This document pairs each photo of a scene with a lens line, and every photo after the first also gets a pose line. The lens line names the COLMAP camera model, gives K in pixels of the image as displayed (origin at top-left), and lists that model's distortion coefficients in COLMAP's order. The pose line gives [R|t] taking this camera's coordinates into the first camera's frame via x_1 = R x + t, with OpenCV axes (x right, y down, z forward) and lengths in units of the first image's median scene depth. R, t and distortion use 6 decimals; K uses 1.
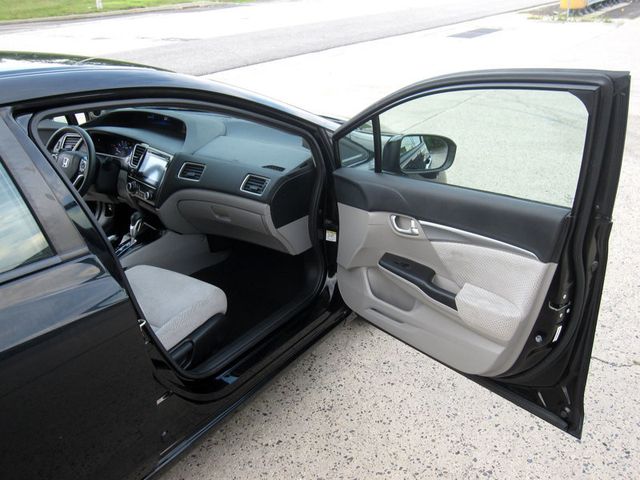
lens RADIAL K [[625.7, 0, 317.6], [0, 625.7, 236.4], [0, 0, 1]] dist [-0.062922, 0.000000]
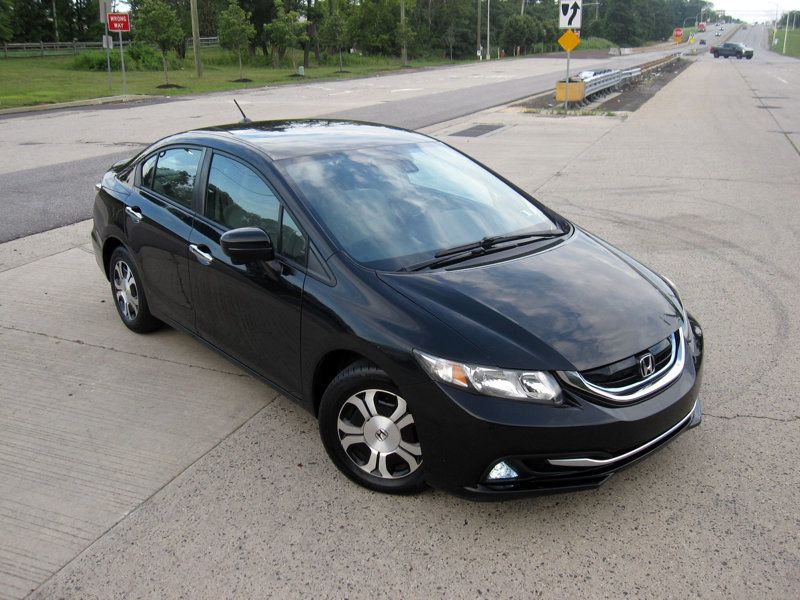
lens RADIAL K [[782.1, 0, 411.6], [0, 782.1, 296.4], [0, 0, 1]] dist [-0.062922, 0.000000]
pose [[0.976581, -0.055144, 0.207961, -0.510670], [0.076033, 0.992681, -0.093824, 0.053988], [-0.201265, 0.107439, 0.973627, -0.331346]]
